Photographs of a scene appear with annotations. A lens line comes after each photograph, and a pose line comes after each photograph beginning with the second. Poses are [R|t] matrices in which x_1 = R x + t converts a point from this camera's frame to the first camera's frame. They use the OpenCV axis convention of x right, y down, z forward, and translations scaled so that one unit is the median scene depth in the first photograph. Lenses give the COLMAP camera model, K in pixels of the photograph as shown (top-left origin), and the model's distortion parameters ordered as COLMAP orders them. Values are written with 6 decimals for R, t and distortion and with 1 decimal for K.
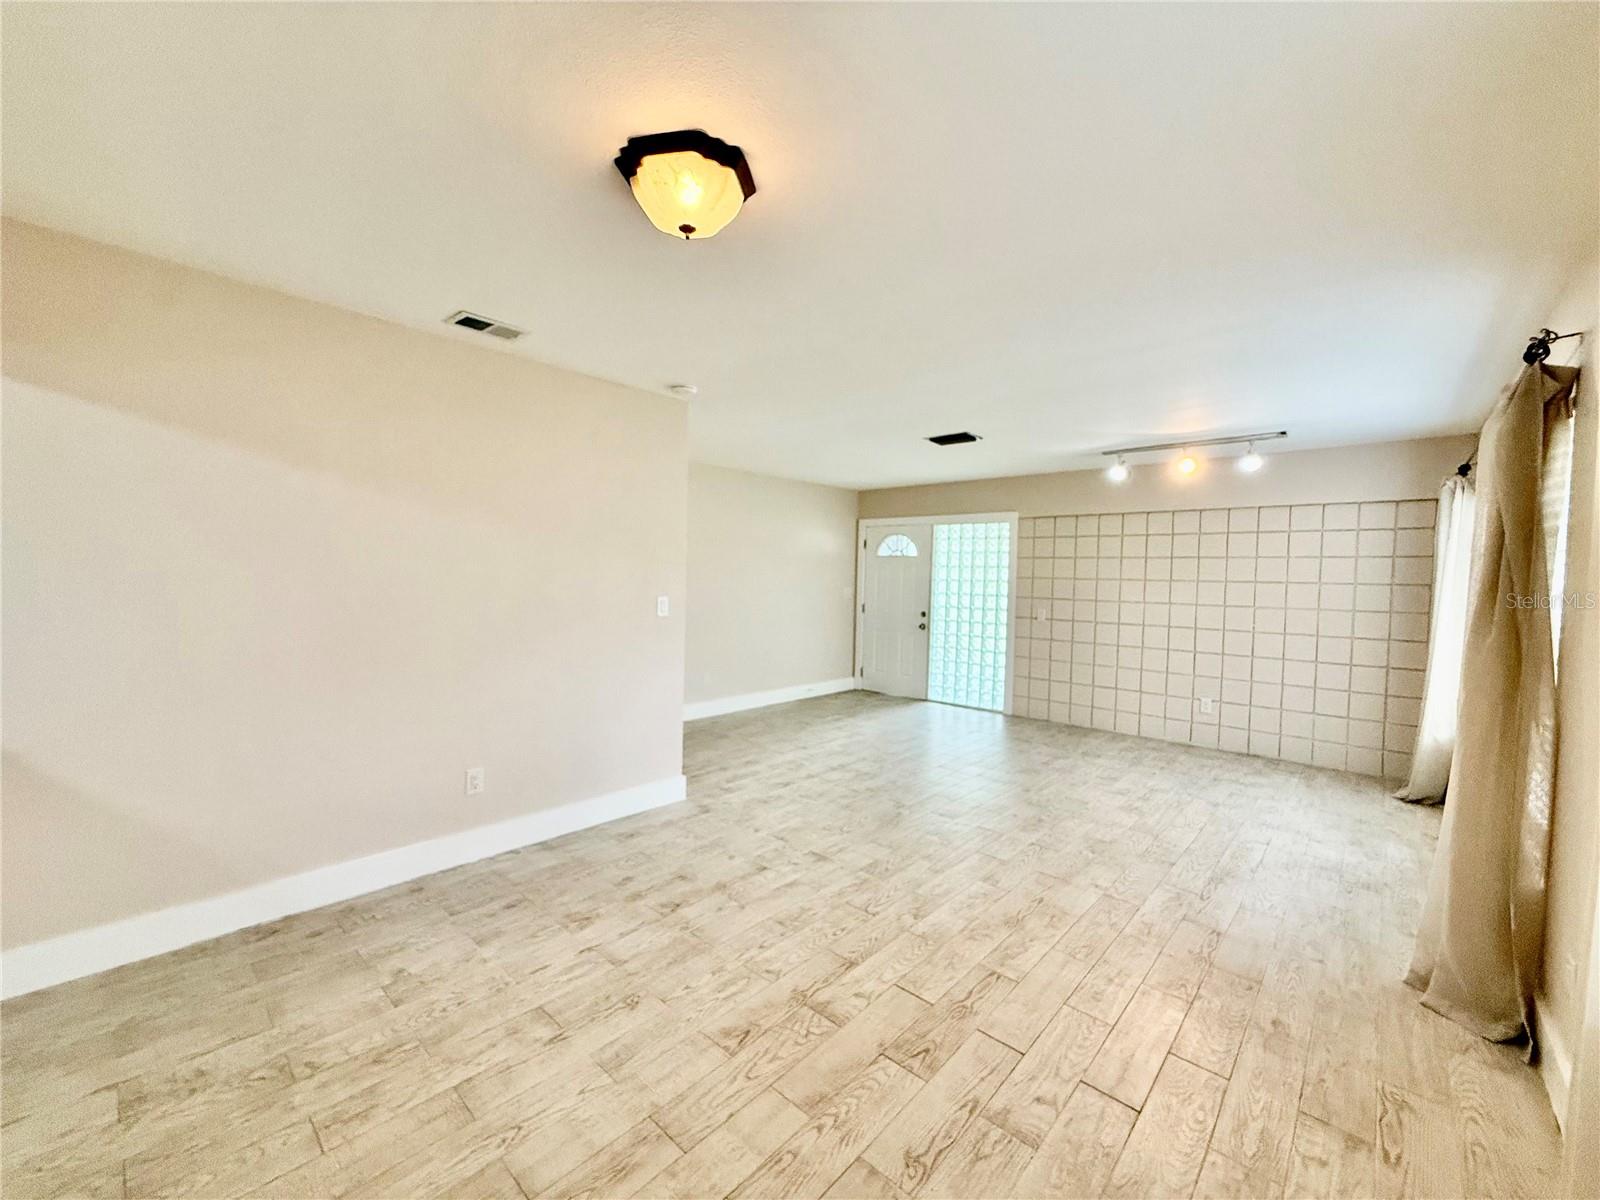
lens RADIAL K [[640.1, 0, 812.6], [0, 640.1, 628.5], [0, 0, 1]] dist [0.000487, 0.000030]
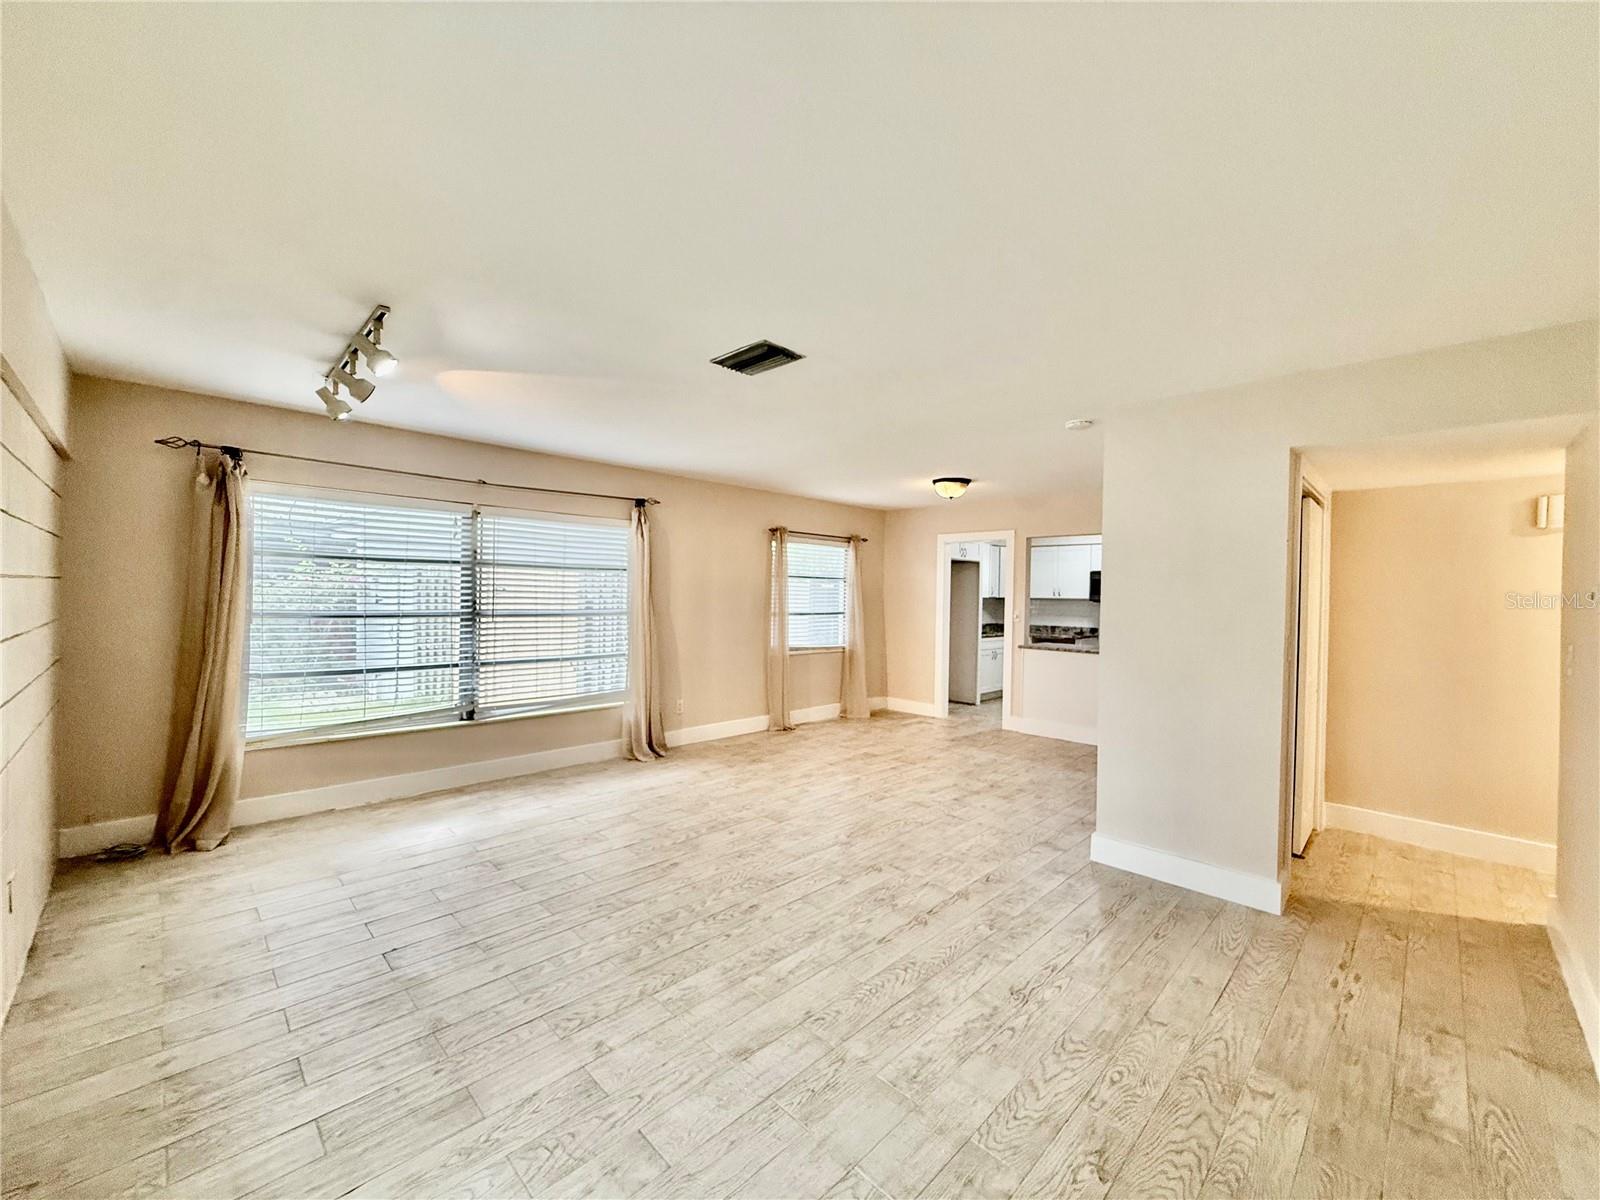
lens RADIAL K [[640.1, 0, 804.8], [0, 640.1, 595.3], [0, 0, 1]] dist [0.000487, 0.000030]
pose [[-0.997732, -0.038980, 0.054879, 0.239393], [-0.034304, 0.995899, 0.083711, -0.233287], [-0.057917, 0.081639, -0.994978, 2.862700]]
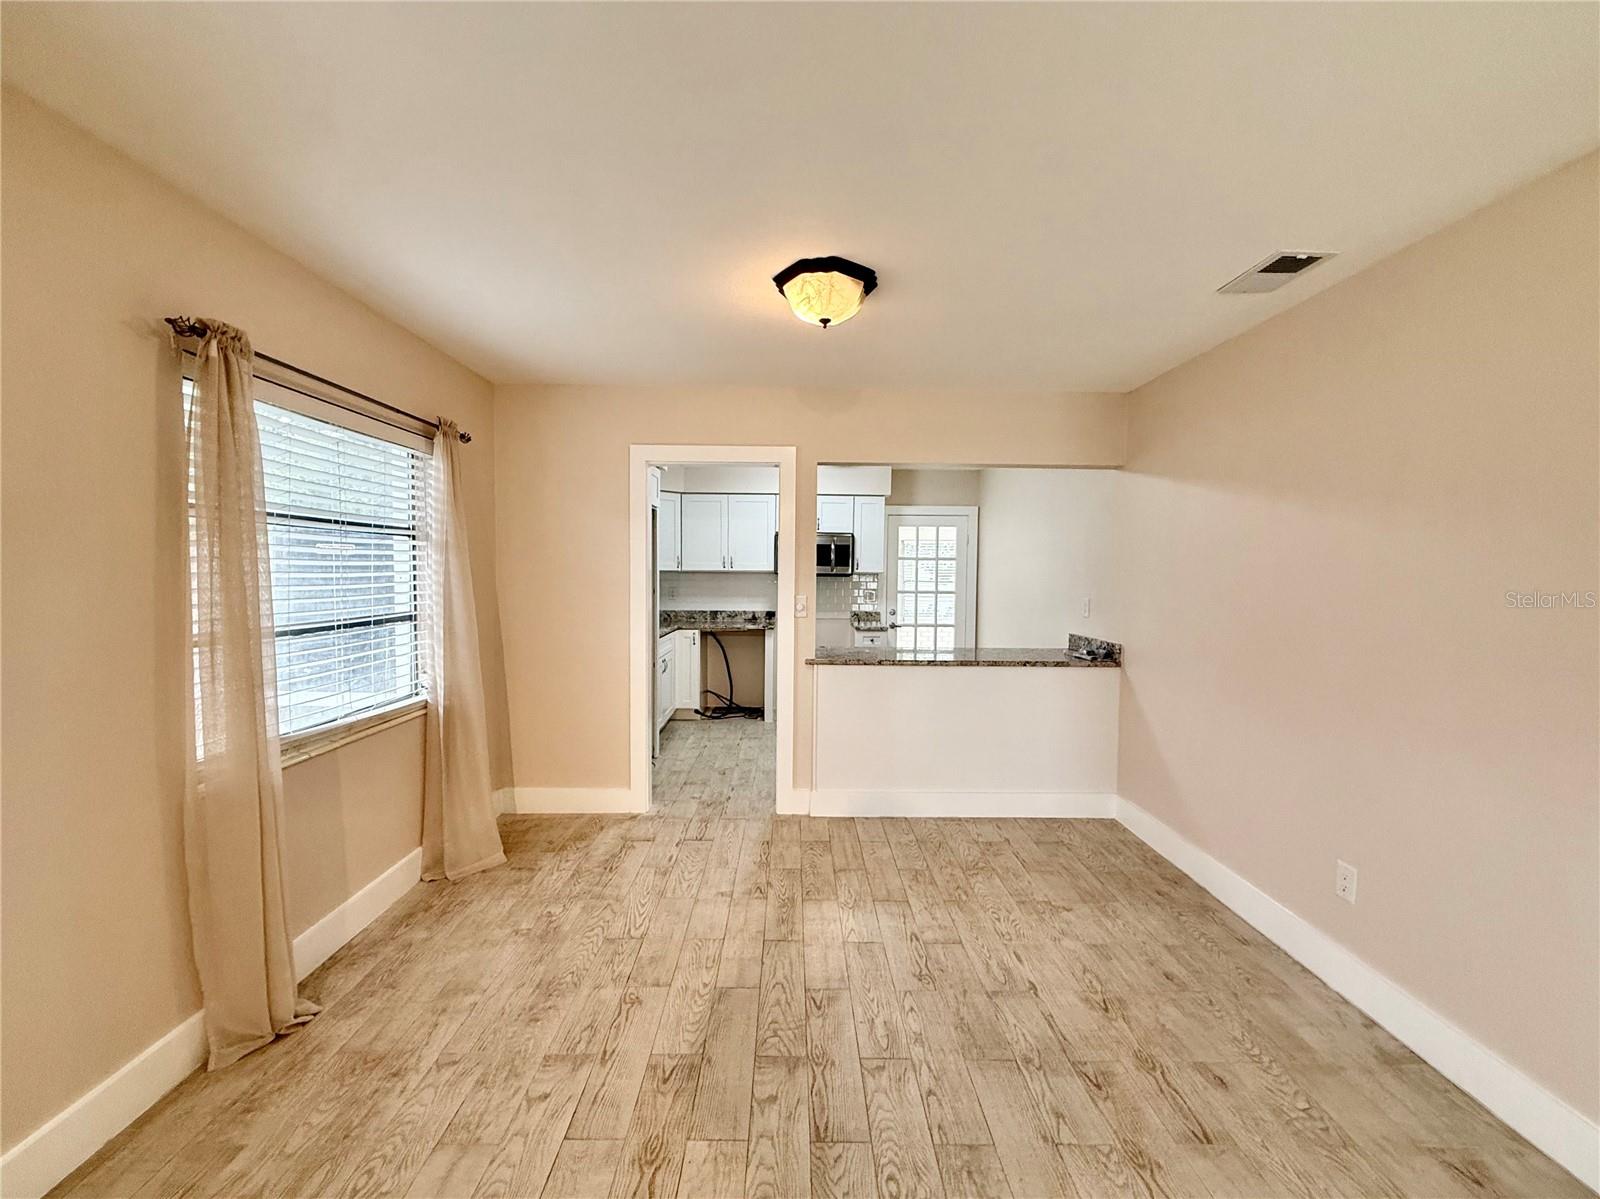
lens RADIAL K [[640.1, 0, 803.9], [0, 640.1, 606.6], [0, 0, 1]] dist [0.000487, 0.000030]
pose [[-0.733216, 0.008801, -0.679938, 0.487270], [-0.083725, 0.991140, 0.103114, -0.112578], [0.674821, 0.132533, -0.725983, 1.266210]]
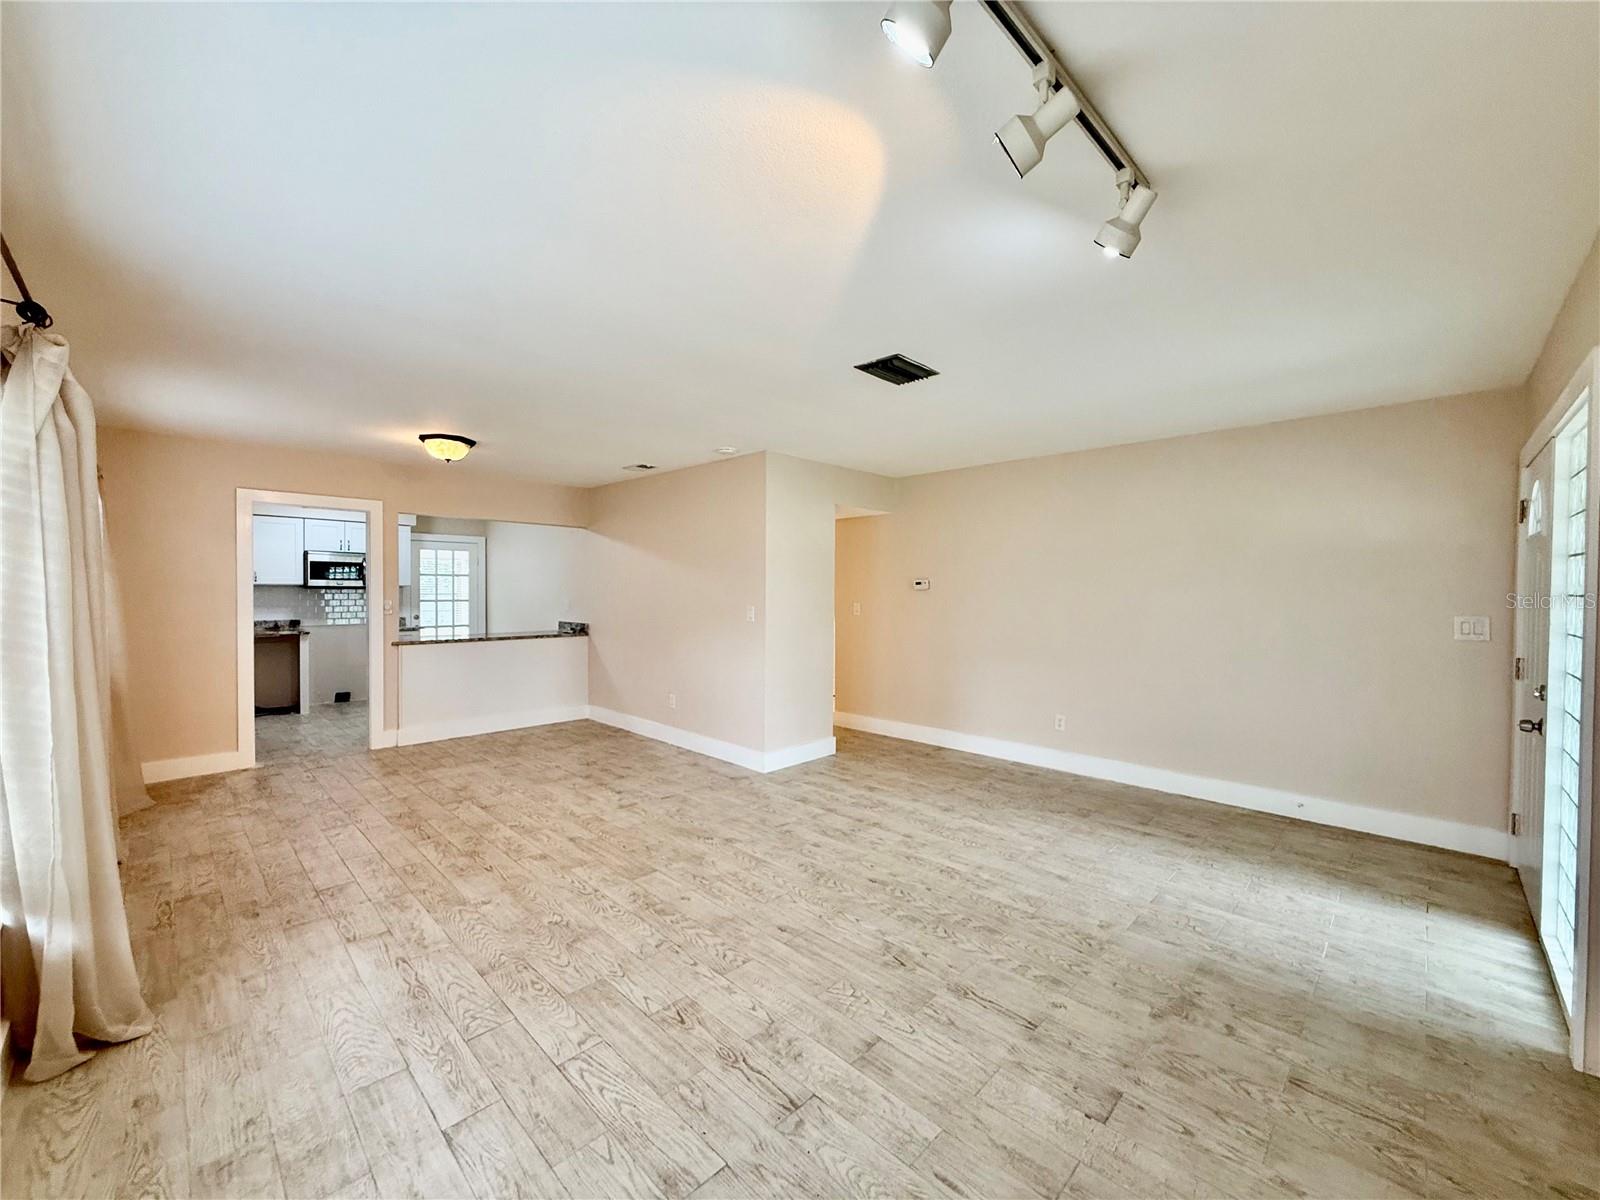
lens RADIAL K [[640.1, 0, 782.3], [0, 640.1, 595.9], [0, 0, 1]] dist [0.000487, 0.000030]
pose [[-0.062774, -0.011678, -0.997959, 1.569182], [-0.087256, 0.996167, -0.006168, -0.101089], [0.994206, 0.086690, -0.063553, 1.666831]]
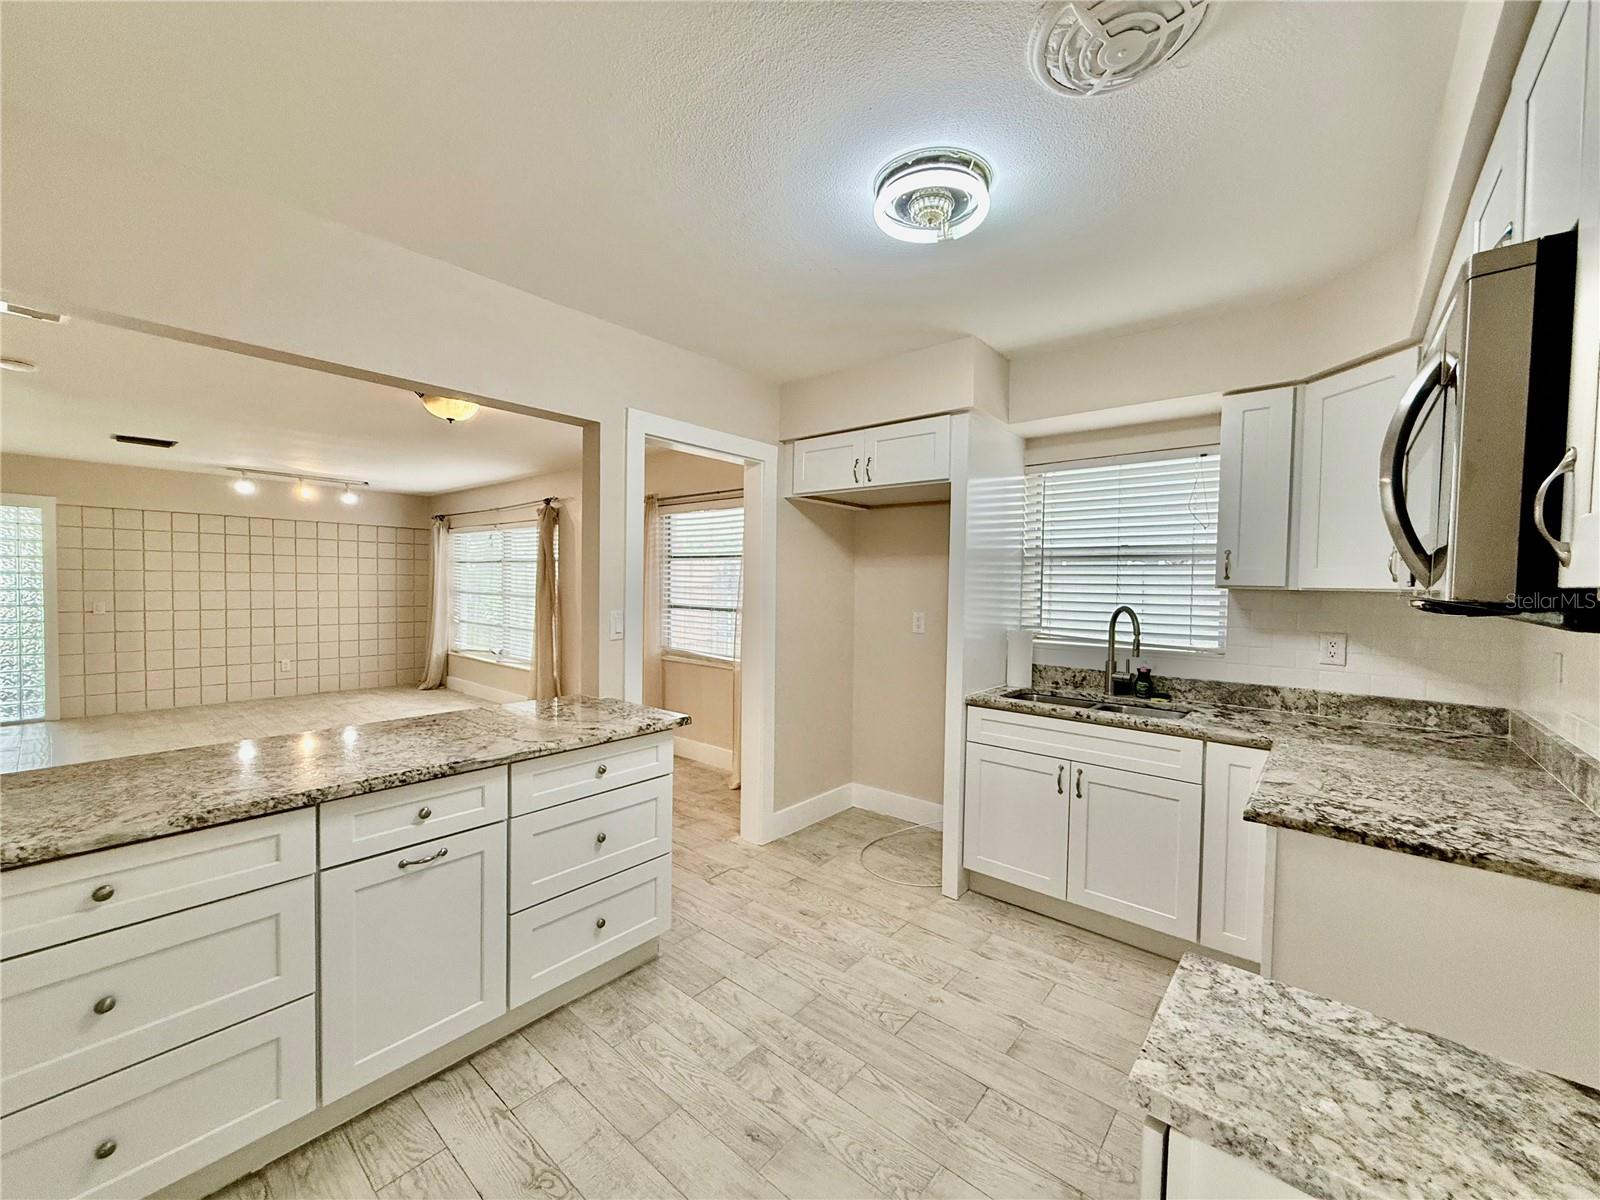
lens RADIAL K [[640.1, 0, 788.2], [0, 640.1, 597.7], [0, 0, 1]] dist [0.000487, 0.000030]
pose [[-0.018818, -0.047101, 0.998713, -1.545968], [0.065585, 0.996680, 0.048241, -0.034377], [-0.997670, 0.066409, -0.015666, -0.069372]]
